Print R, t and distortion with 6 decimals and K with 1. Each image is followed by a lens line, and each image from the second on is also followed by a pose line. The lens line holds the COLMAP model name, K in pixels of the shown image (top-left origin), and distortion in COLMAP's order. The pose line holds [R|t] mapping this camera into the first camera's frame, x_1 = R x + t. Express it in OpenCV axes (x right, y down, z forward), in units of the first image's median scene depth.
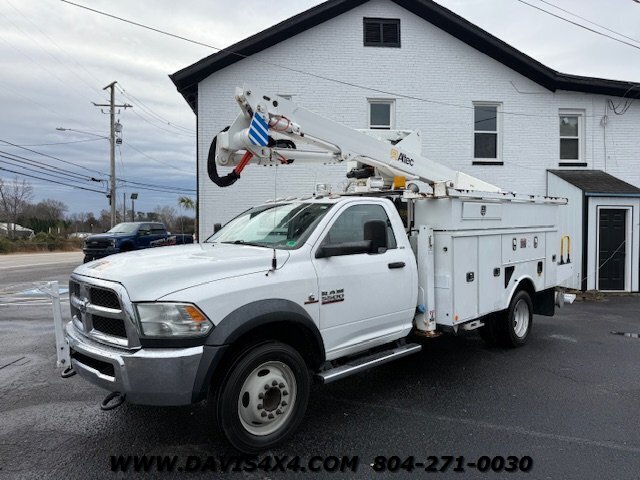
lens RADIAL K [[463.6, 0, 320.0], [0, 463.6, 240.0], [0, 0, 1]] dist [0.055176, -0.086092]
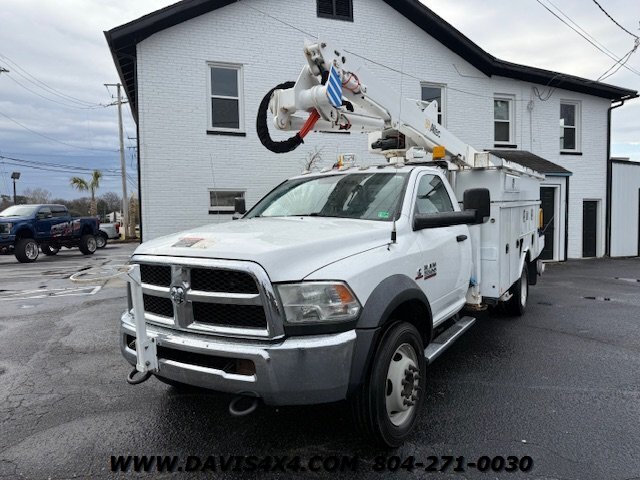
lens RADIAL K [[463.6, 0, 320.0], [0, 463.6, 240.0], [0, 0, 1]] dist [0.055176, -0.086092]
pose [[0.972589, -0.025360, 0.231145, -0.315476], [0.017004, 0.999130, 0.038074, 0.016130], [-0.231909, -0.033100, 0.972174, 0.114508]]
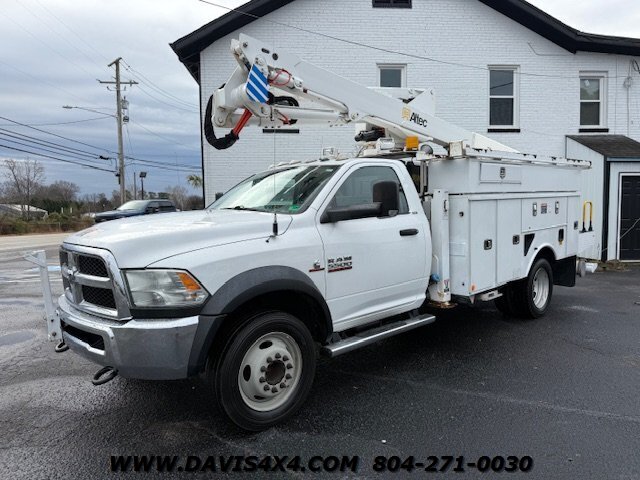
lens RADIAL K [[463.7, 0, 318.2], [0, 463.7, 243.7], [0, 0, 1]] dist [0.029381, -0.042061]
pose [[0.999539, -0.012801, -0.027539, 0.008010], [0.014305, 0.998375, 0.055152, 0.022972], [0.026789, -0.055521, 0.998098, 0.060839]]
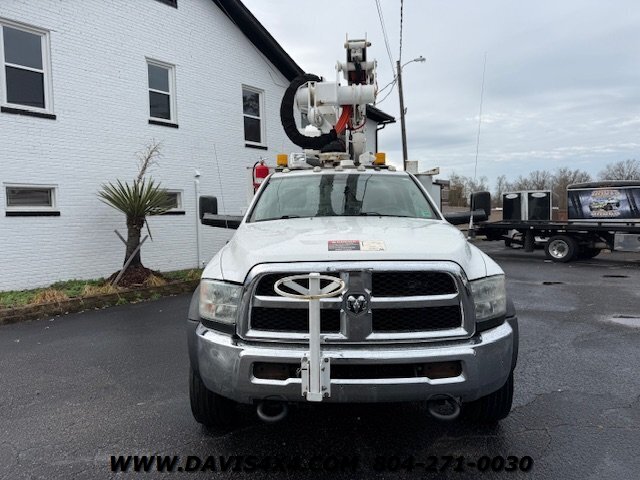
lens RADIAL K [[463.6, 0, 320.0], [0, 463.6, 240.0], [0, 0, 1]] dist [0.055176, -0.086092]
pose [[0.694979, -0.049474, 0.717326, -0.733400], [0.024901, 0.998688, 0.044755, 0.008990], [-0.718599, -0.013242, 0.695299, 0.380334]]
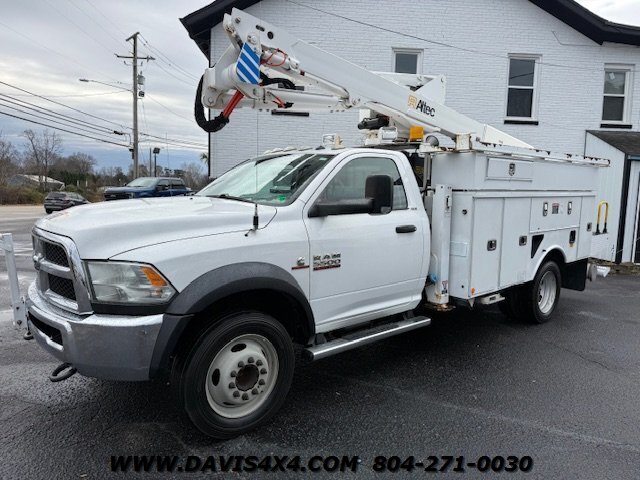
lens RADIAL K [[463.3, 0, 318.1], [0, 463.3, 237.2], [0, 0, 1]] dist [0.009518, -0.009170]
pose [[0.997860, 0.035379, -0.054985, 0.044684], [-0.031037, 0.996479, 0.077893, 0.007322], [0.057547, -0.076019, 0.995444, 0.115609]]
